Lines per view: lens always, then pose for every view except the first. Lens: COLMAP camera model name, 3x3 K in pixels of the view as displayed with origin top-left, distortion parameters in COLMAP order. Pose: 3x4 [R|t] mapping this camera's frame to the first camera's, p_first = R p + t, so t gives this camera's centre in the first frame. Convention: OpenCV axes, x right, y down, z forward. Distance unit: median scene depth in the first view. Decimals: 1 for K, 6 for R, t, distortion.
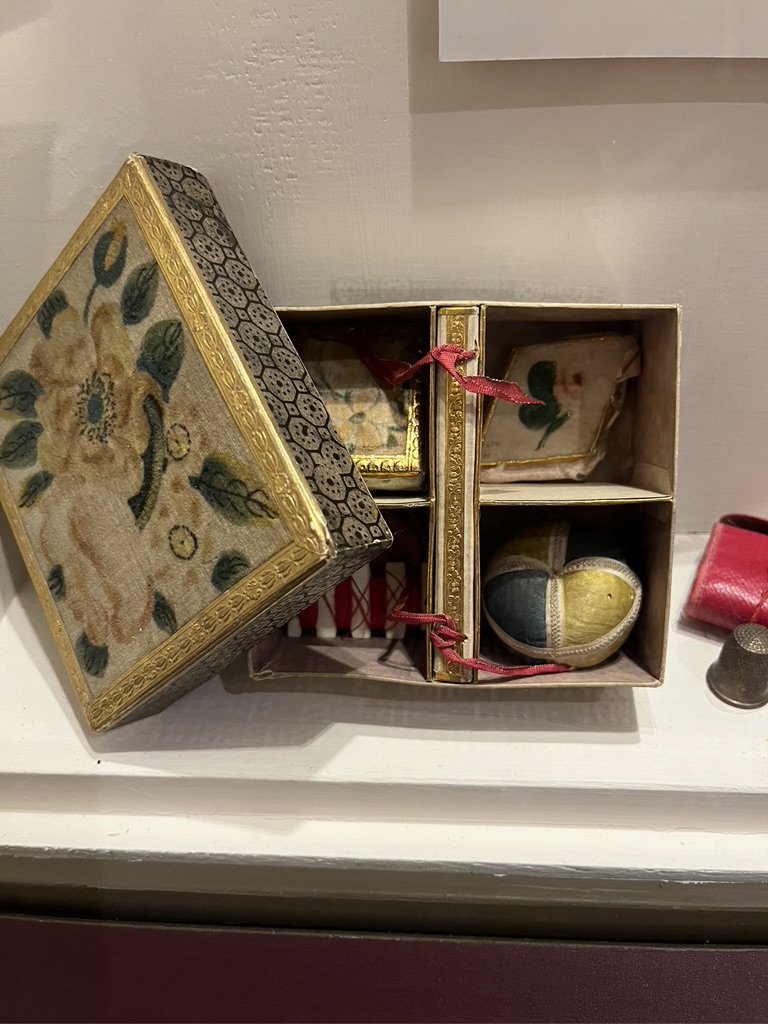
lens RADIAL K [[777.2, 0, 385.2], [0, 777.2, 511.9], [0, 0, 1]] dist [0.009758, -0.003642]
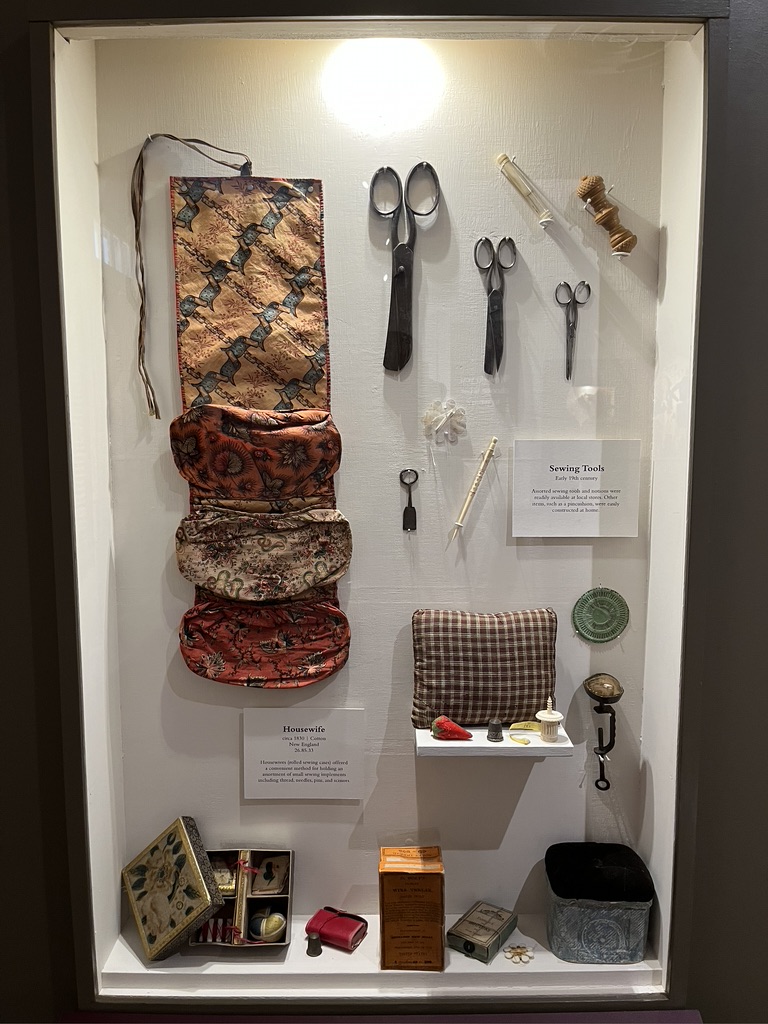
lens RADIAL K [[777.2, 0, 384.7], [0, 777.2, 510.5], [0, 0, 1]] dist [0.009758, -0.003642]
pose [[0.997406, 0.032323, 0.064323, 0.550674], [0.008279, 0.836094, -0.548523, 0.591580], [-0.071510, 0.547633, 0.833657, -4.000744]]
